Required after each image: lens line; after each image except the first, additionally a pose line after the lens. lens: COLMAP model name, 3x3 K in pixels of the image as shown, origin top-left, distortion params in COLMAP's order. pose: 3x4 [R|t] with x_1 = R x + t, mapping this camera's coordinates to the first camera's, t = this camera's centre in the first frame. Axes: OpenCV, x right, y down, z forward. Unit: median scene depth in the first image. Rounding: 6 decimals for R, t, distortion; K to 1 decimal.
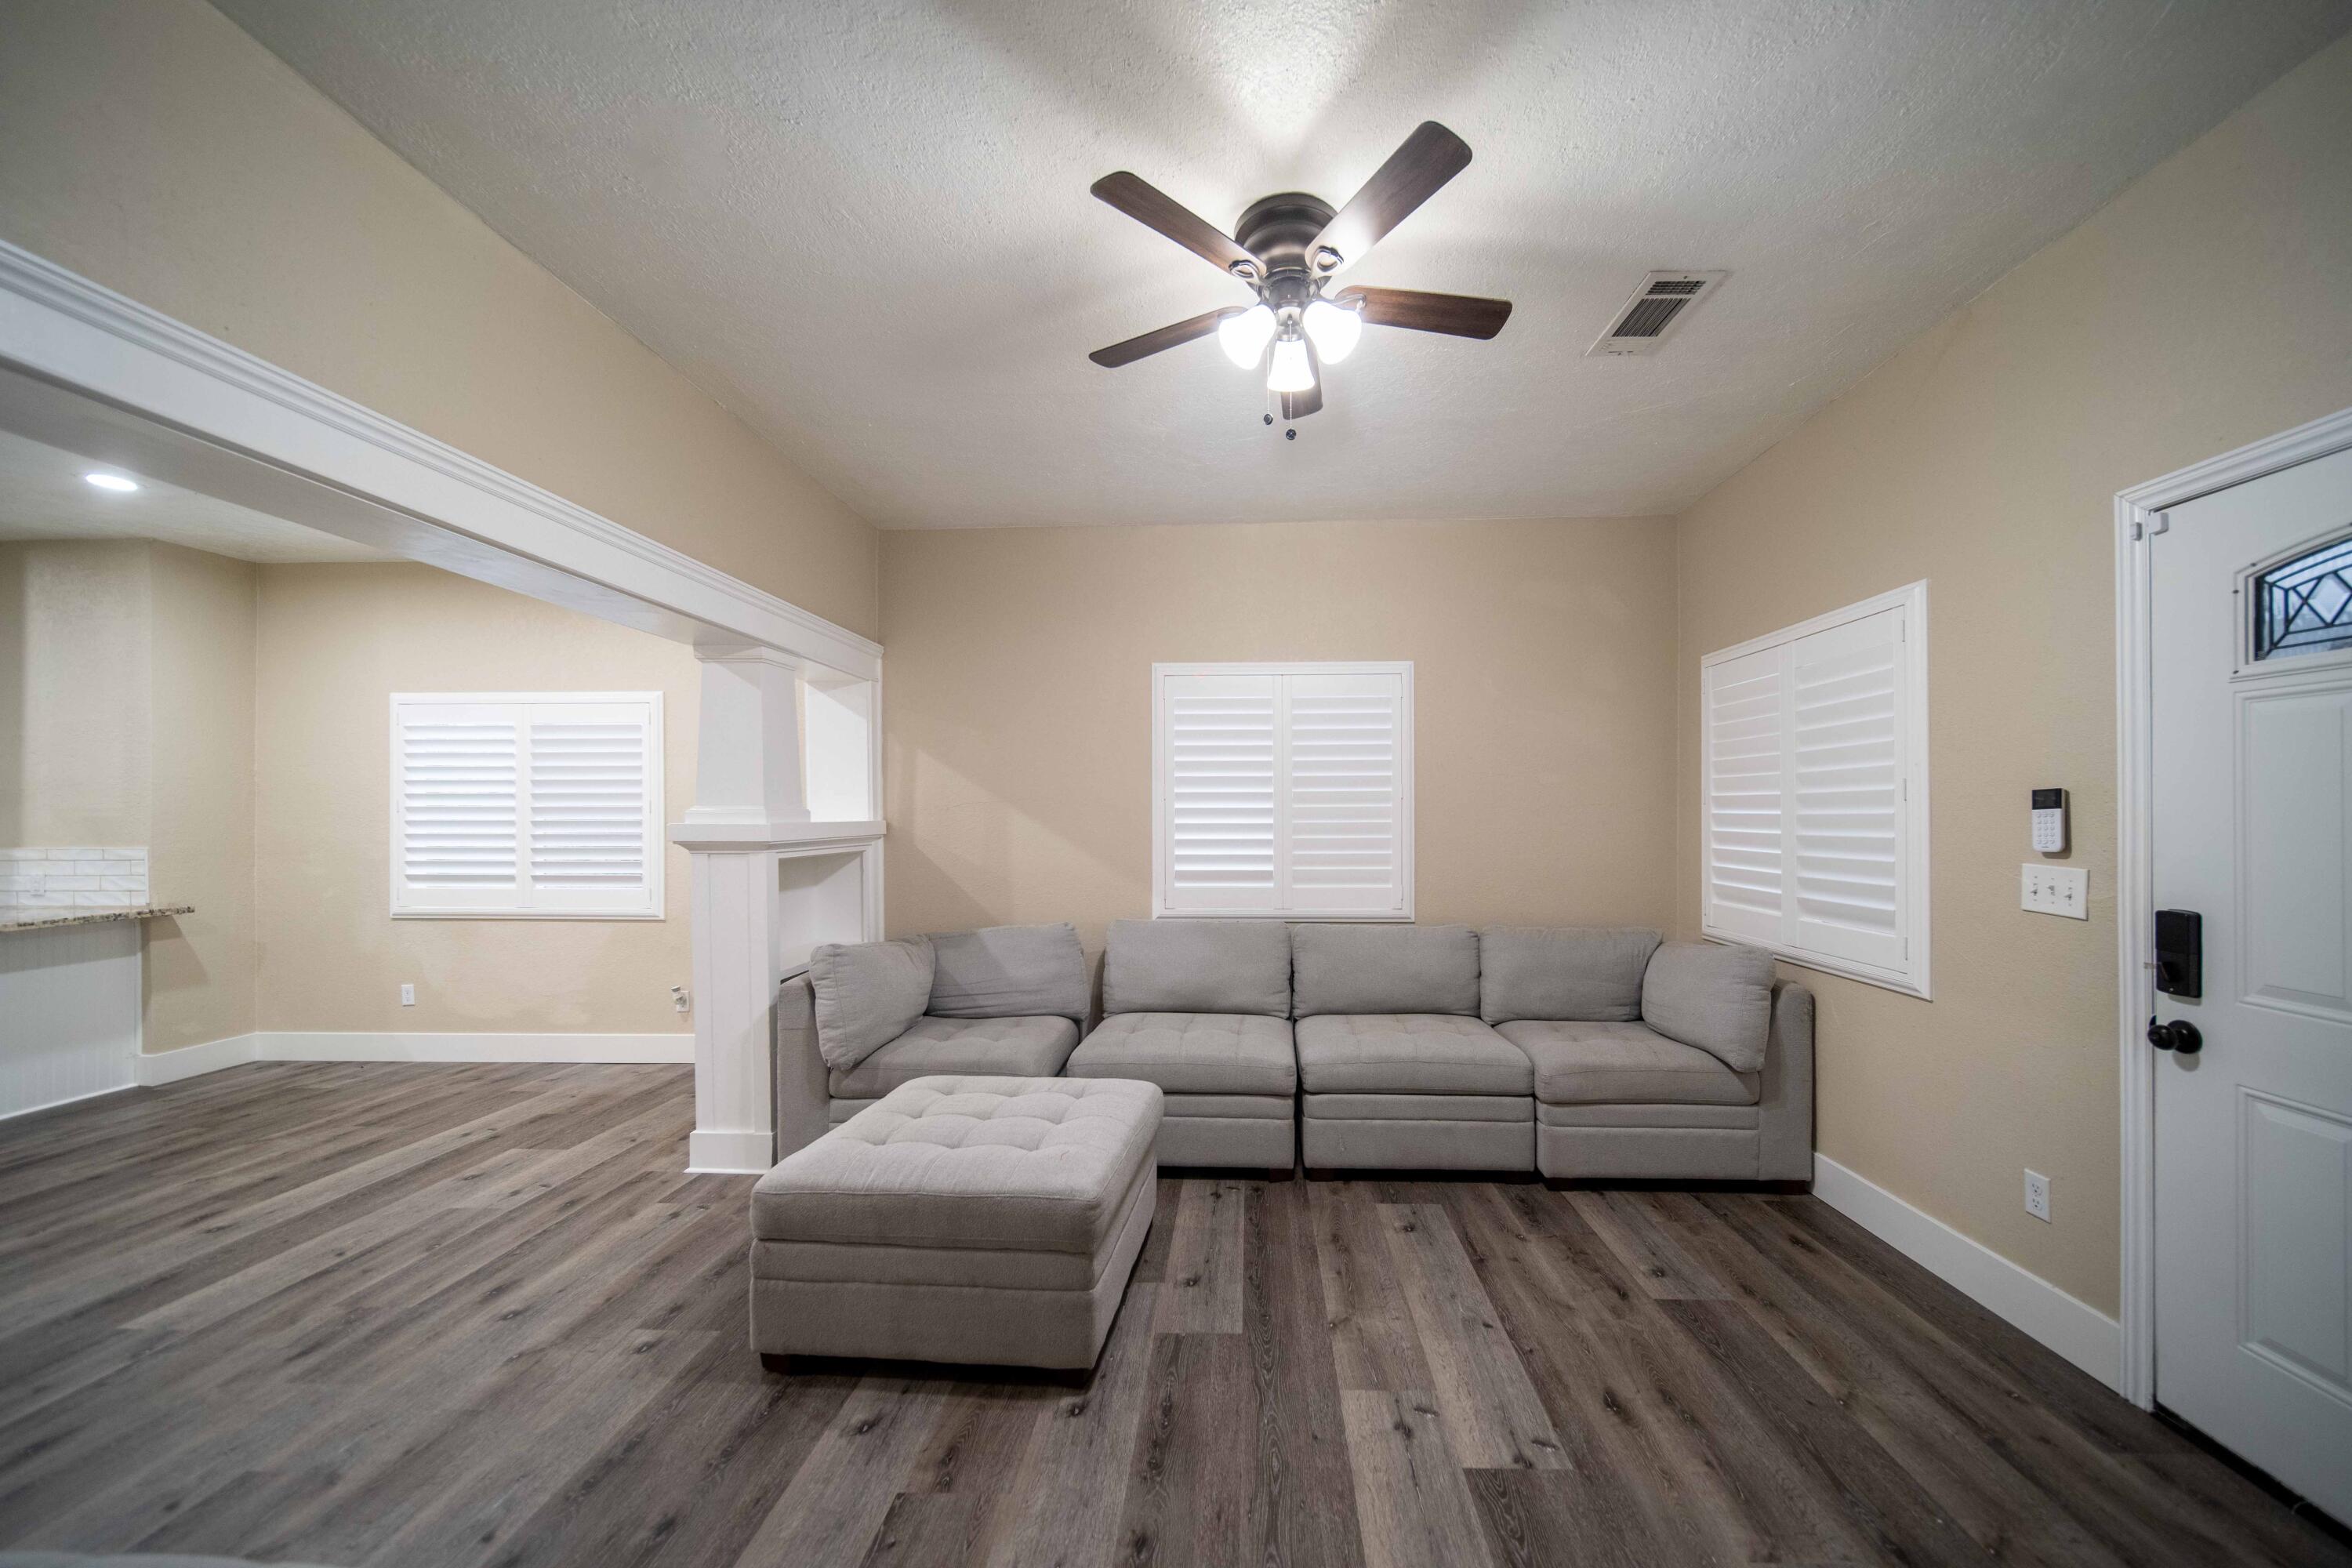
lens RADIAL K [[851.1, 0, 1198.8], [0, 851.1, 802.4], [0, 0, 1]] dist [0.000799, -0.000010]
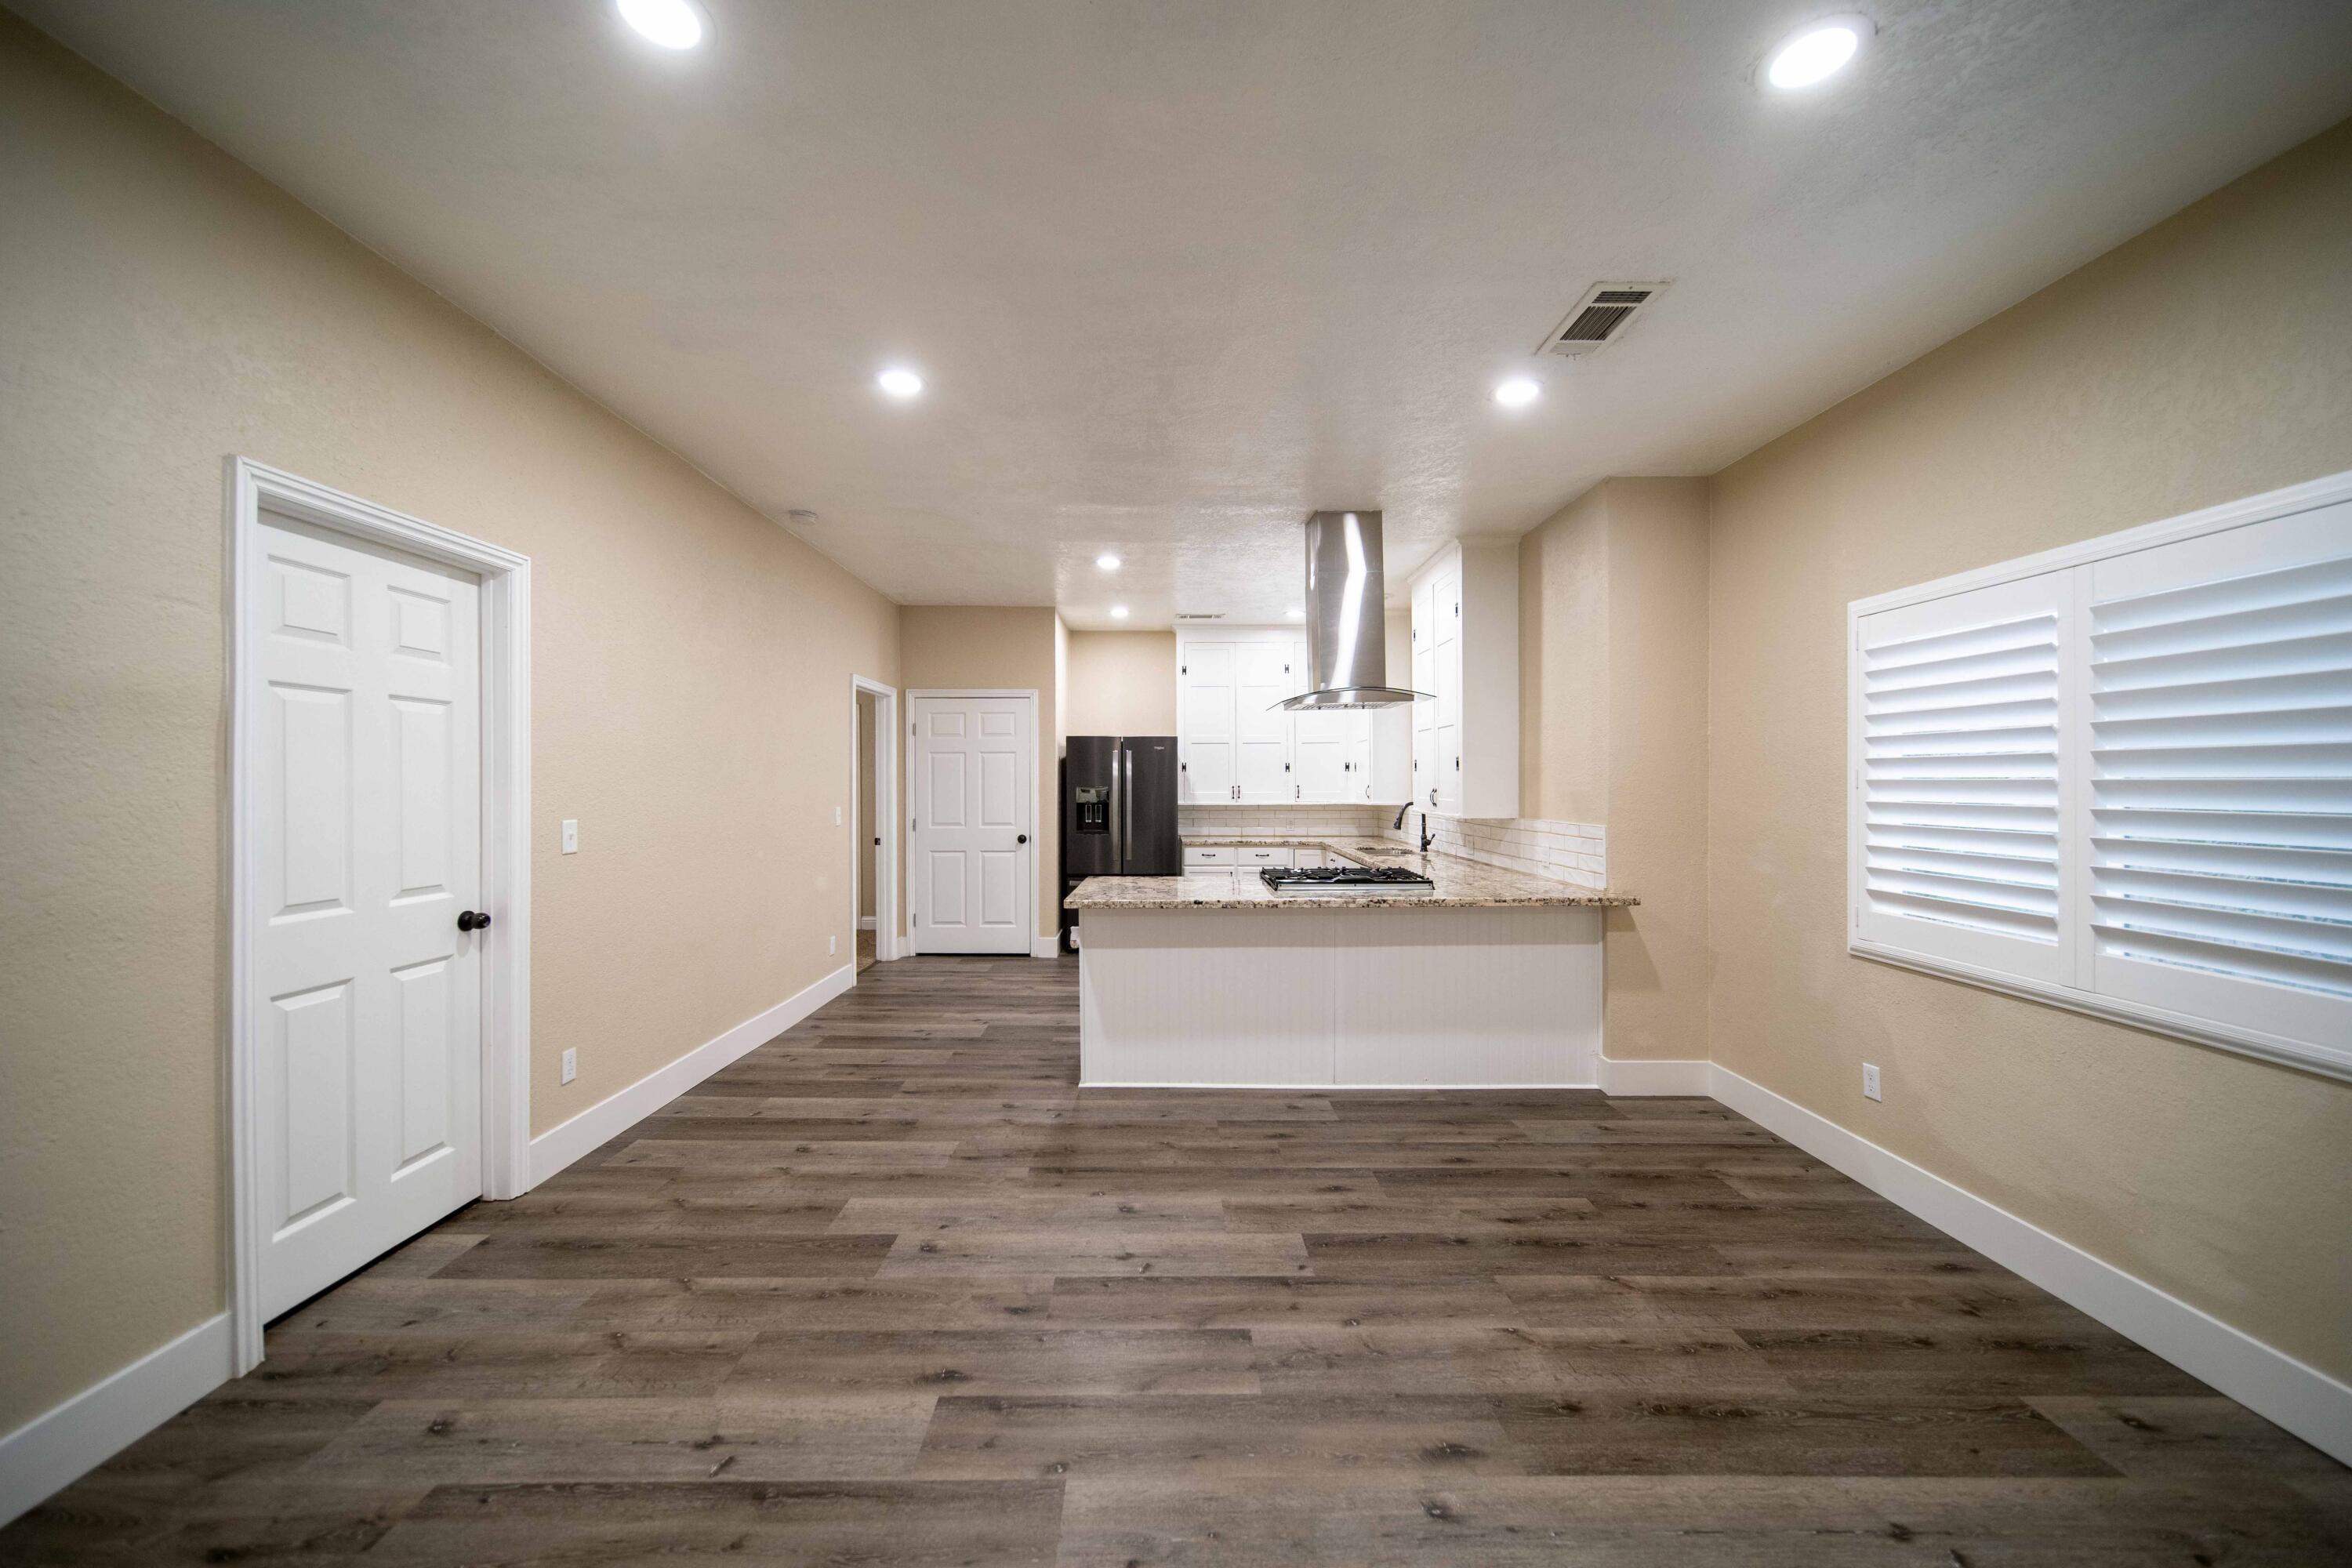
lens RADIAL K [[854.9, 0, 1170.7], [0, 854.9, 777.8], [0, 0, 1]] dist [0.000132, -0.000019]
pose [[0.060209, -0.003482, -0.998180, -0.504737], [0.001911, 0.999992, -0.003373, 0.007013], [0.998184, -0.001705, 0.060215, 0.675936]]
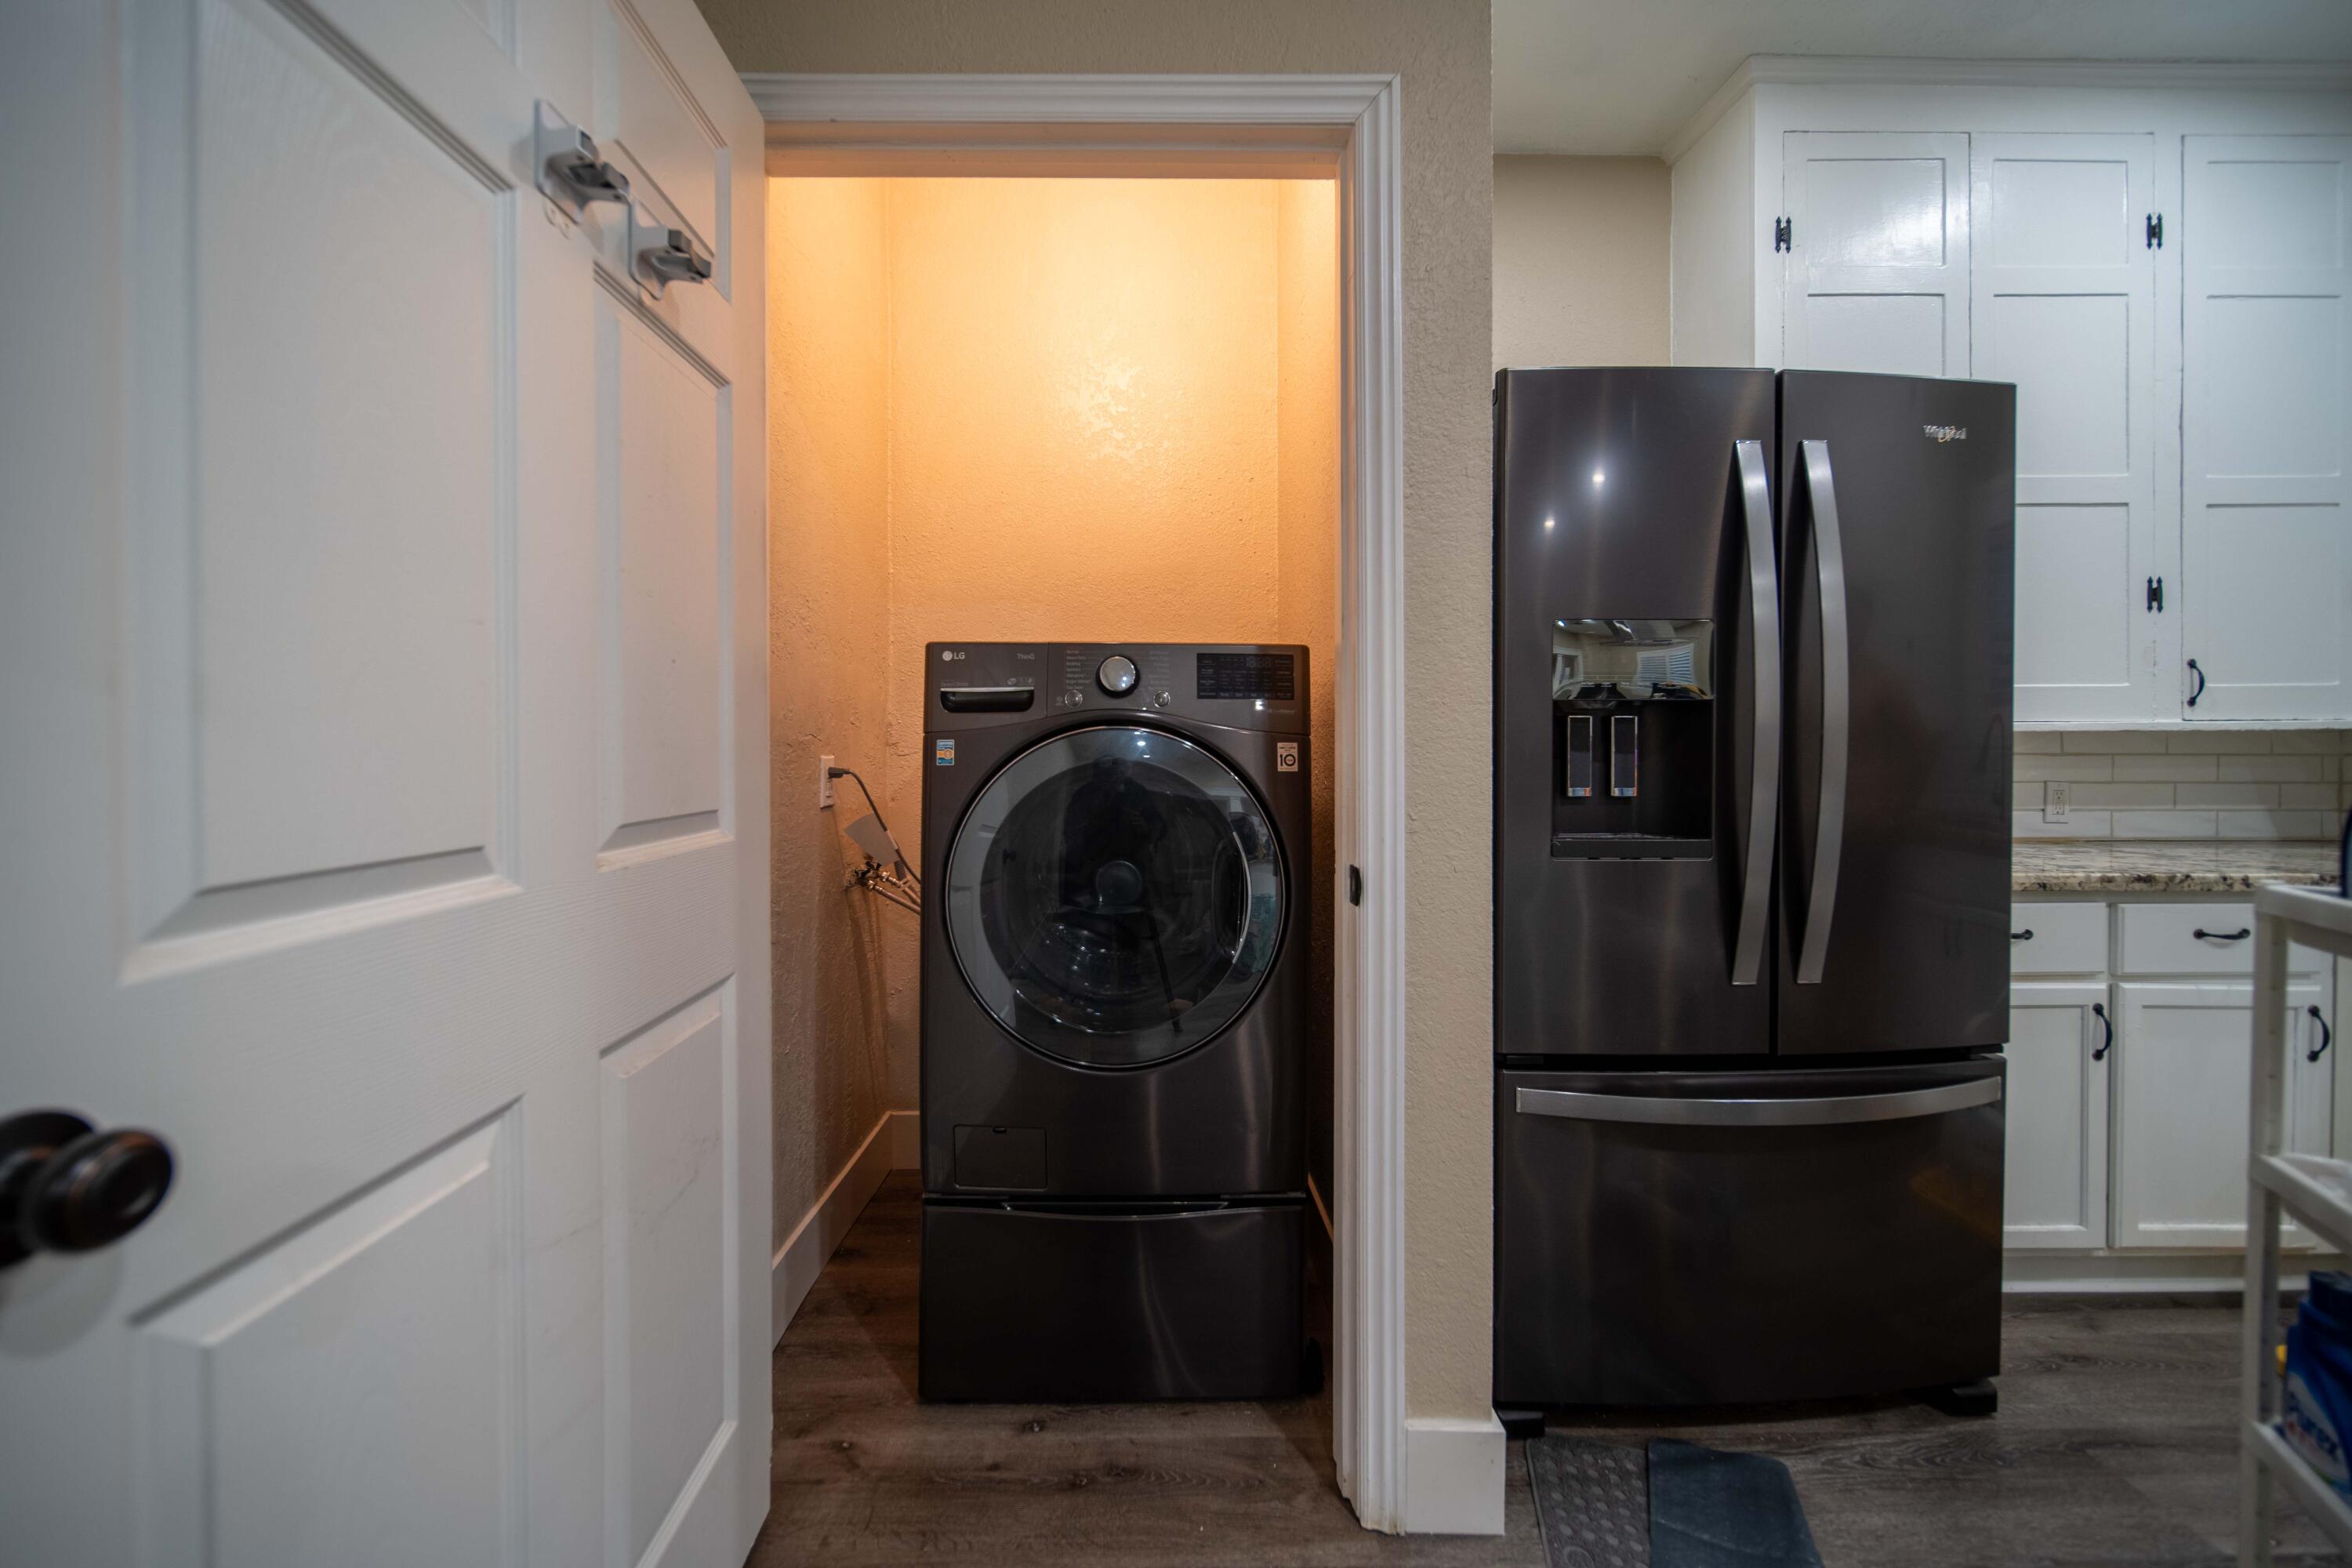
lens RADIAL K [[949.2, 0, 1168.2], [0, 949.2, 747.7], [0, 0, 1]] dist [-0.000780, -0.000165]
pose [[0.059354, 0.004315, -0.998228, -2.289726], [0.002465, 0.999987, 0.004469, 0.087229], [0.998234, -0.002726, 0.059343, 0.332290]]
